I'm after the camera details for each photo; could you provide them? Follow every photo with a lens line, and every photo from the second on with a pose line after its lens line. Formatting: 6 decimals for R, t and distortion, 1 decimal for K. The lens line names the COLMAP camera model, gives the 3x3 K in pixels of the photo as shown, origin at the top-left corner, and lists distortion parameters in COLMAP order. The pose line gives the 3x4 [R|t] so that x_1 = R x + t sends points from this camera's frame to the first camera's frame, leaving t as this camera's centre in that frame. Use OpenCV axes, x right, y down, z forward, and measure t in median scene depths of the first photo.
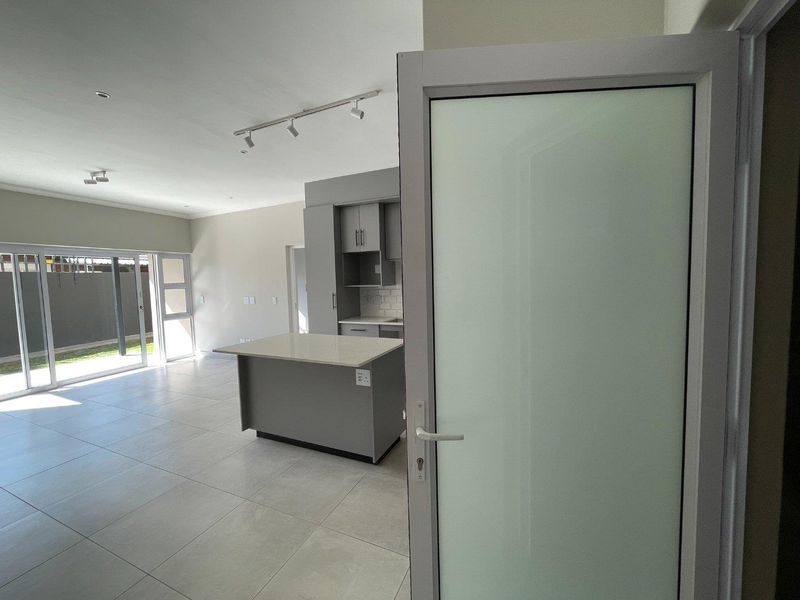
lens RADIAL K [[326.9, 0, 398.2], [0, 326.9, 299.6], [0, 0, 1]] dist [-0.002440, -0.000284]
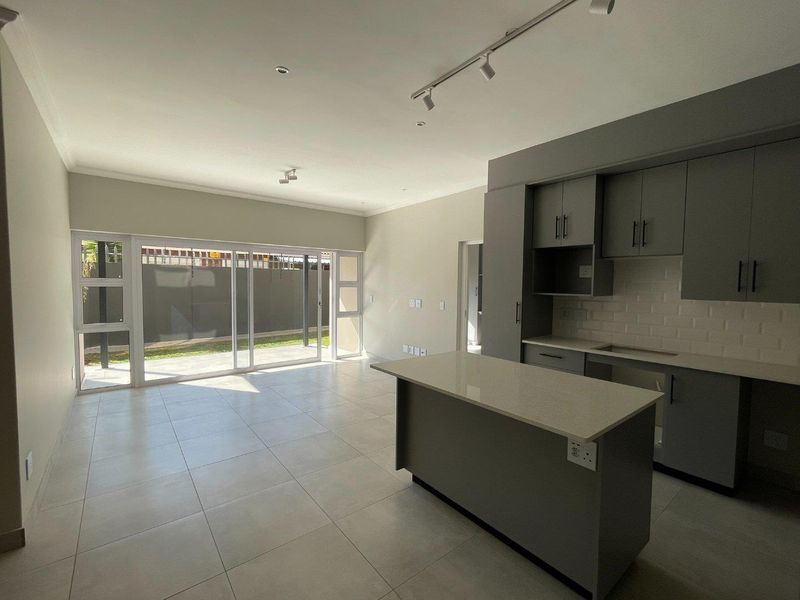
lens RADIAL K [[351.1, 0, 397.5], [0, 351.1, 301.2], [0, 0, 1]] dist [-0.001970, -0.000233]
pose [[0.885683, 0.061737, -0.460167, -0.067099], [-0.066001, 0.997796, 0.006836, -0.008424], [0.459575, 0.024317, 0.887806, 0.146209]]
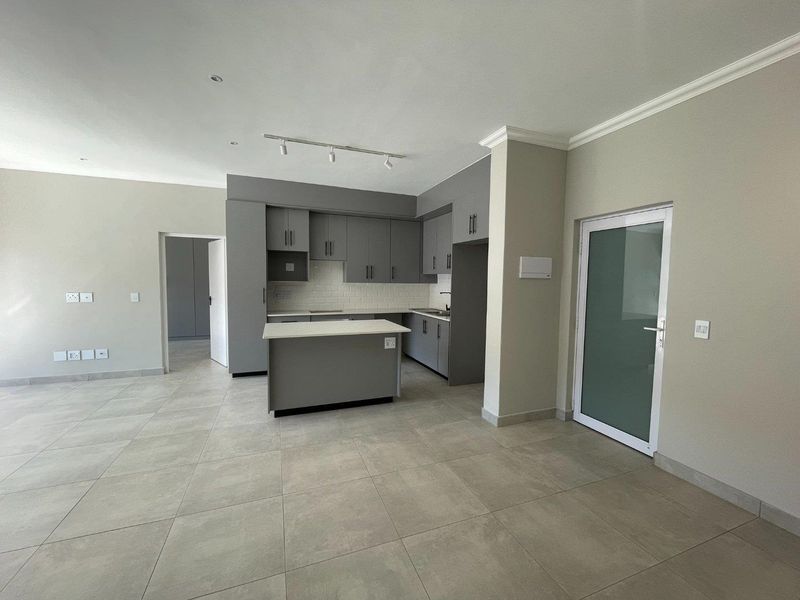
lens RADIAL K [[326.9, 0, 398.2], [0, 326.9, 299.6], [0, 0, 1]] dist [-0.002440, -0.000284]
pose [[0.707442, -0.009143, 0.706713, -0.592434], [0.013487, 0.999909, -0.000564, 0.022957], [-0.706643, 0.009931, 0.707501, -0.039023]]
